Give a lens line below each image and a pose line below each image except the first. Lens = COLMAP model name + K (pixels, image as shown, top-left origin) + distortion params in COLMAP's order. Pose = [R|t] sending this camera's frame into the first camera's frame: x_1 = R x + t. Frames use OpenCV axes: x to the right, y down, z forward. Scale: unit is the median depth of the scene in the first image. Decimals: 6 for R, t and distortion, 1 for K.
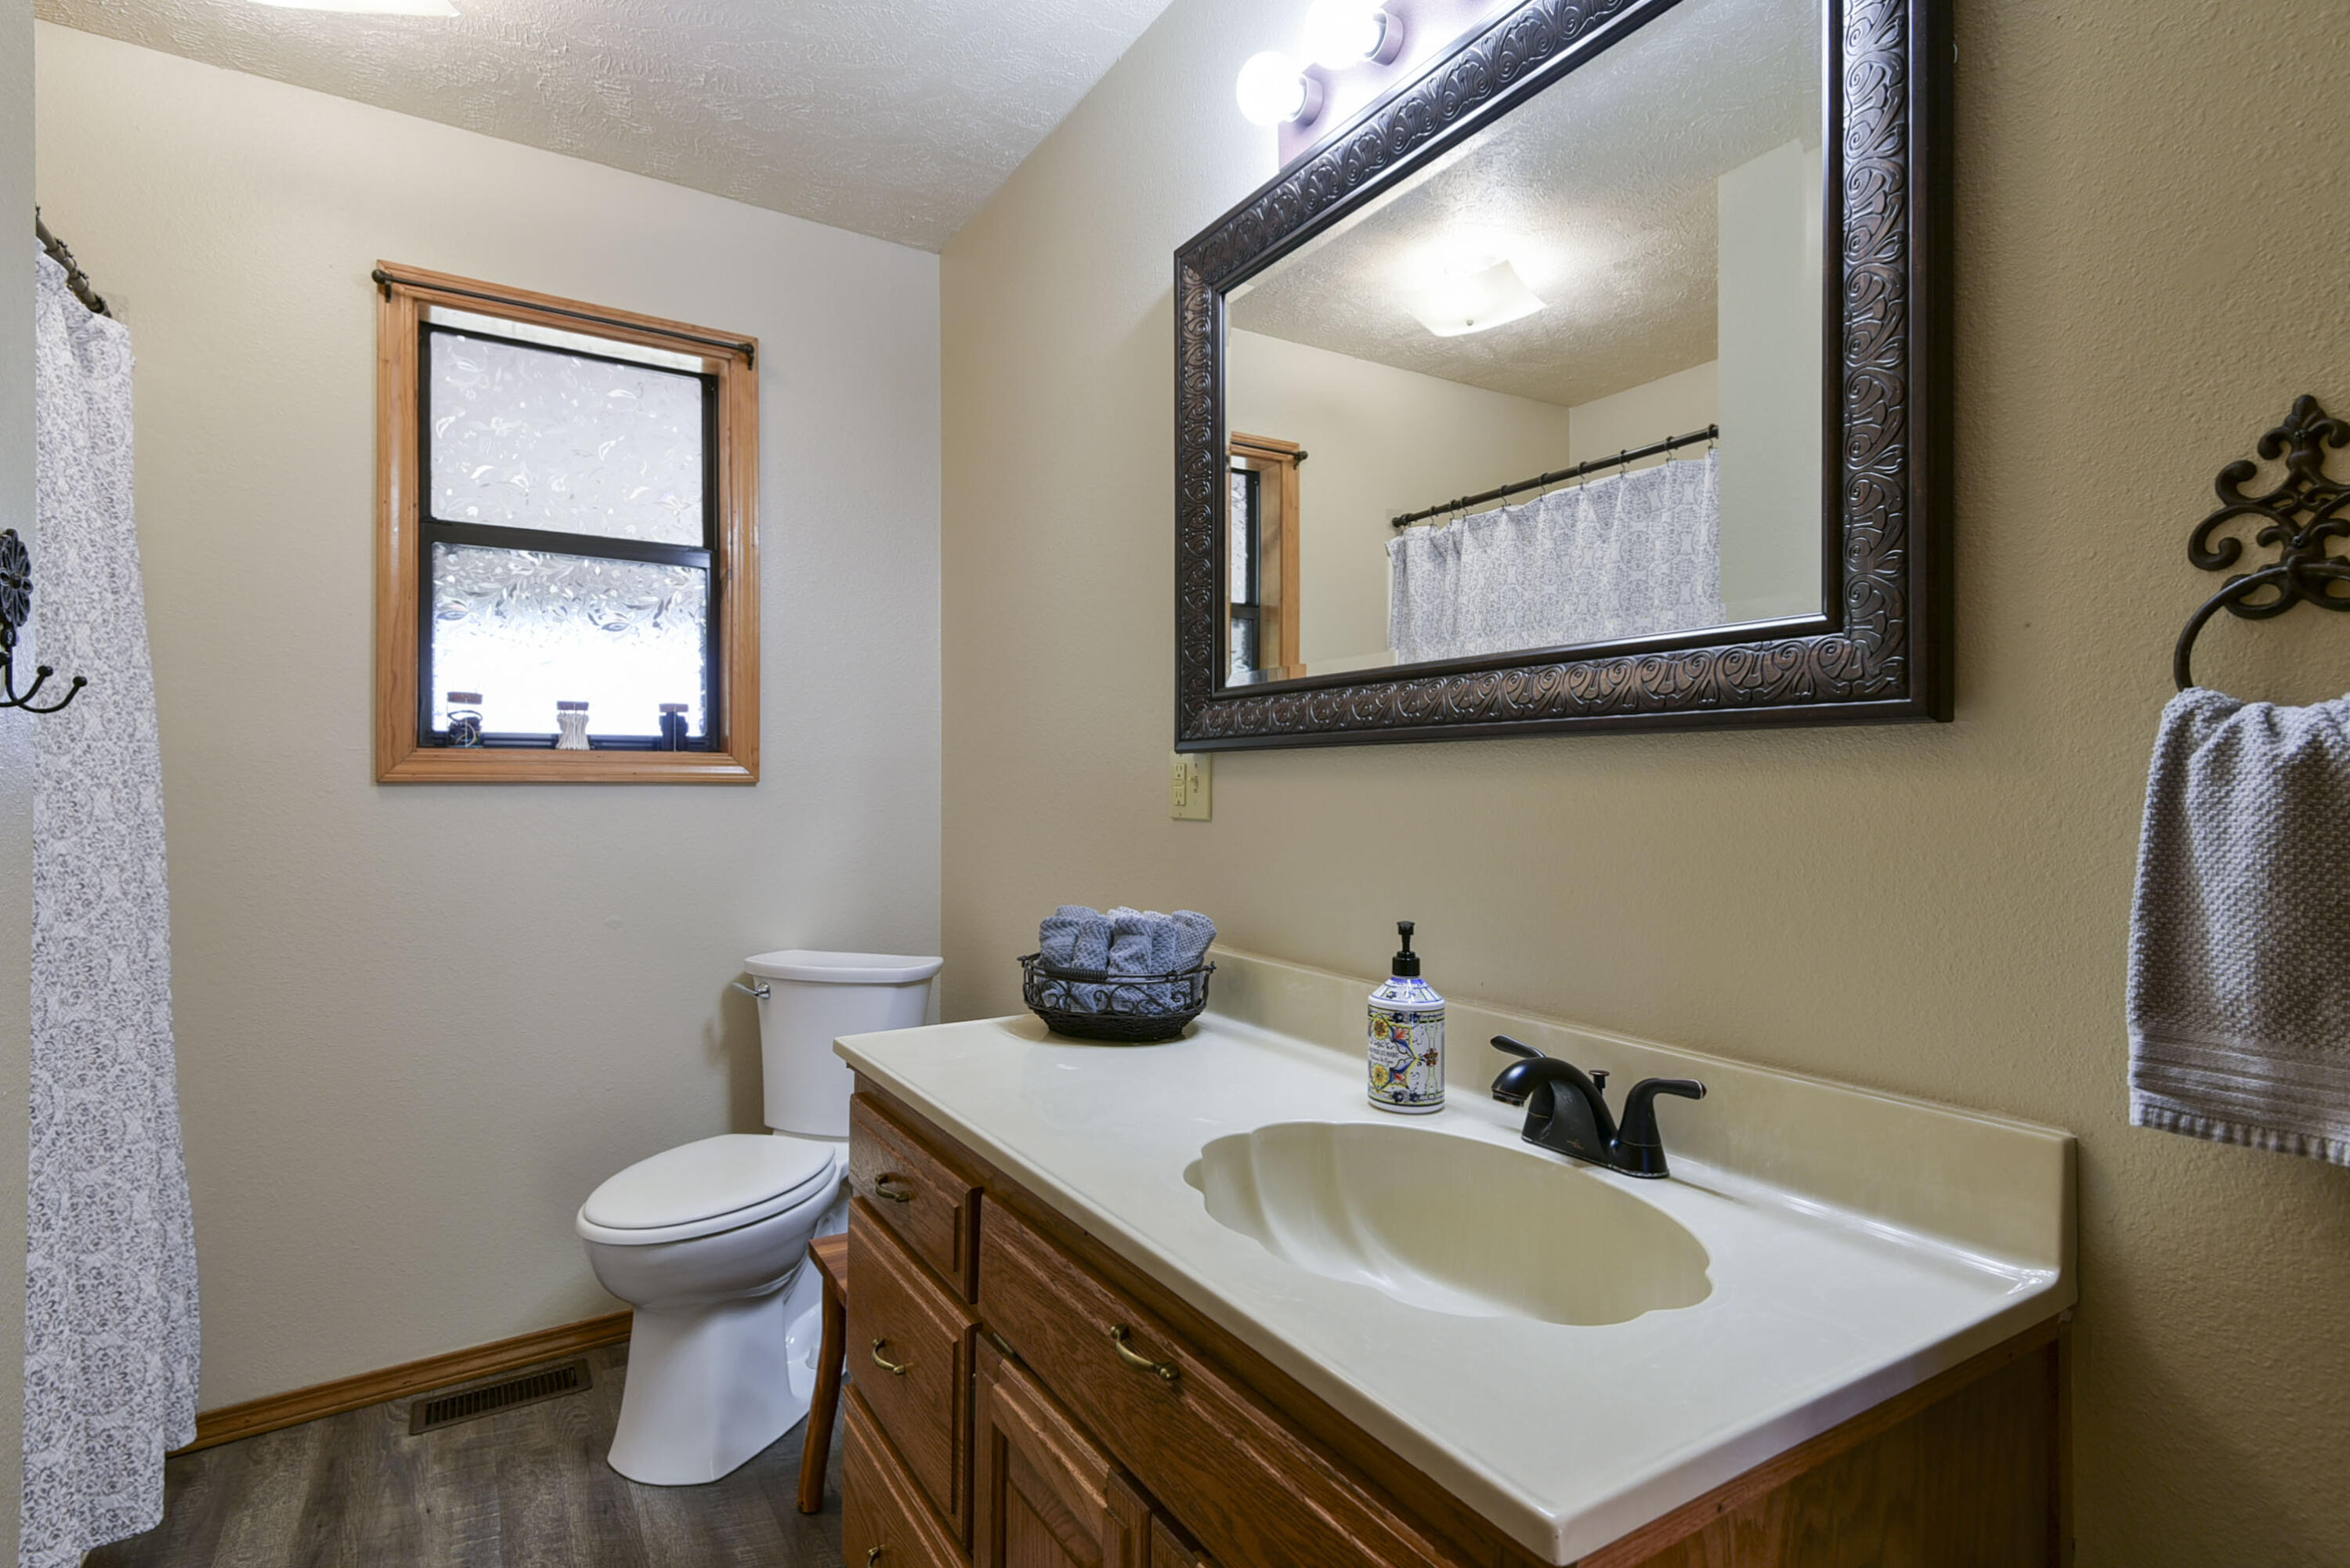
lens RADIAL K [[1145.6, 0, 1164.9], [0, 1145.6, 773.0], [0, 0, 1]] dist [0.027097, -0.009018]
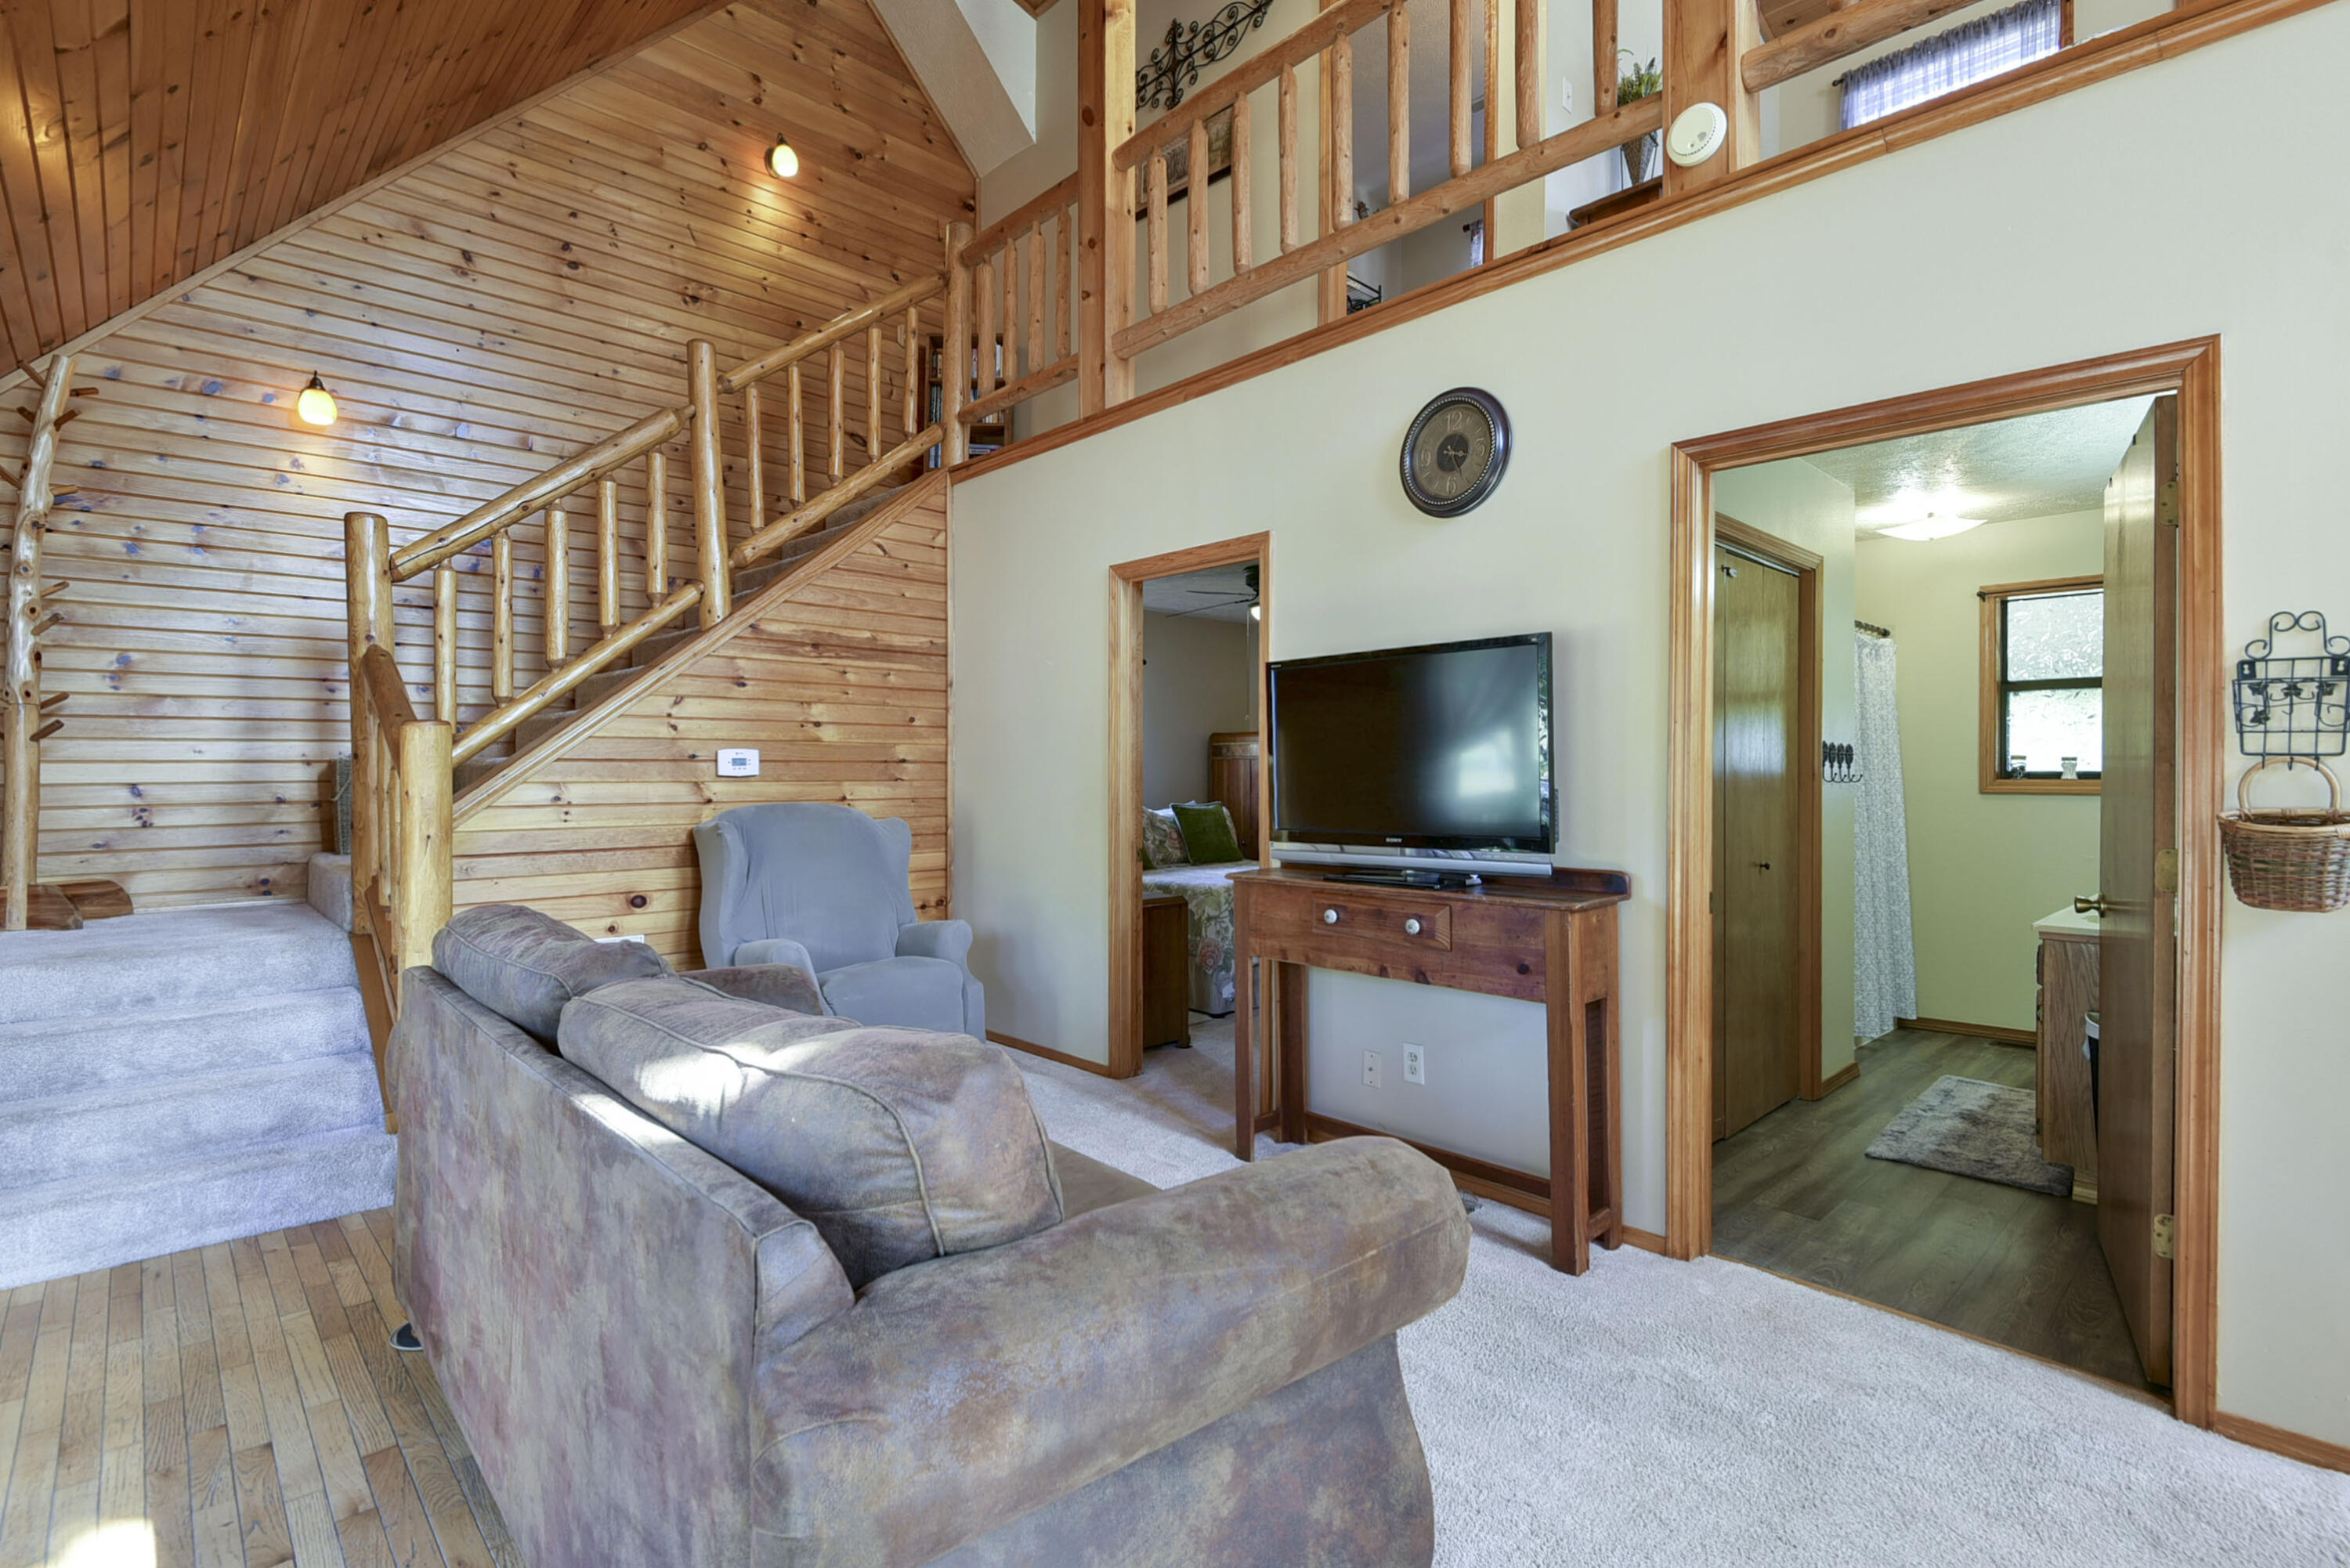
lens RADIAL K [[1087.9, 0, 1175.0], [0, 1087.9, 784.0], [0, 0, 1]] dist [0.000910, -0.000404]
pose [[0.198833, 0.002600, -0.980030, 1.289448], [0.016623, 0.999844, 0.006025, -0.054727], [0.979892, -0.017489, 0.198759, -1.185810]]
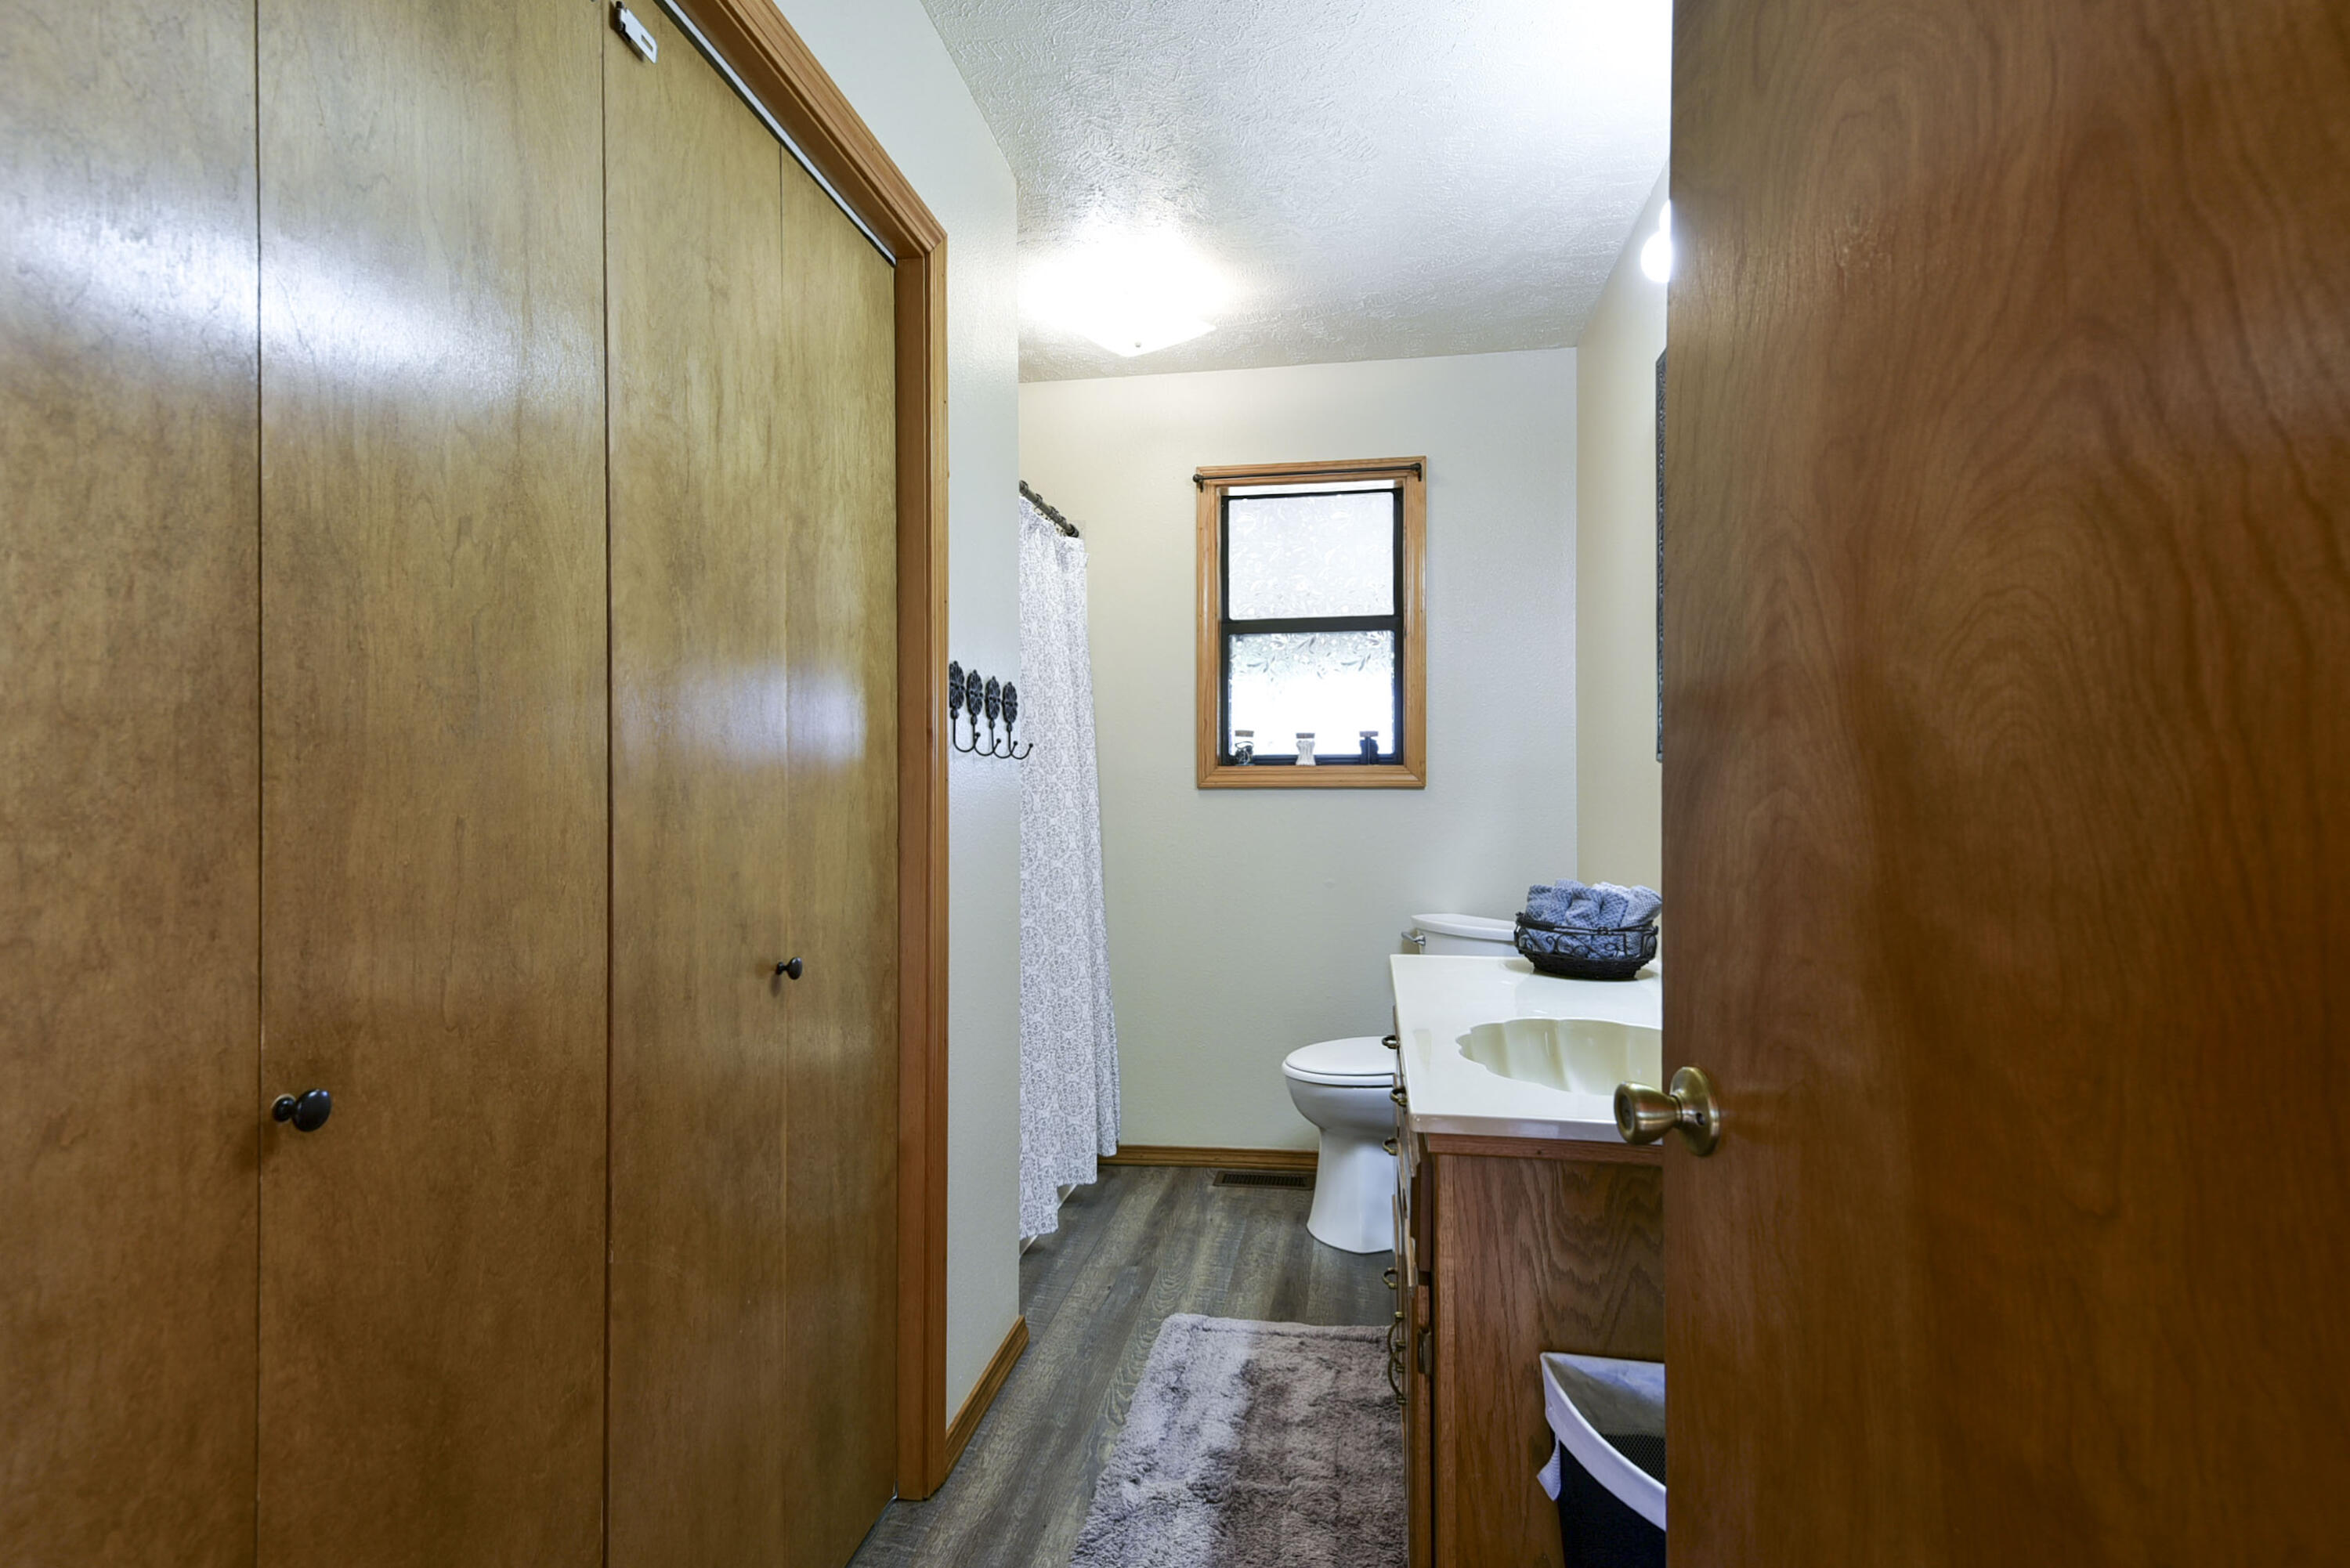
lens RADIAL K [[1145.6, 0, 1164.9], [0, 1145.6, 773.0], [0, 0, 1]] dist [0.027097, -0.009018]
pose [[0.751456, -0.011190, -0.659689, 0.347389], [0.010239, 0.999934, -0.005299, -0.004563], [0.659704, -0.002773, 0.751520, -0.241920]]
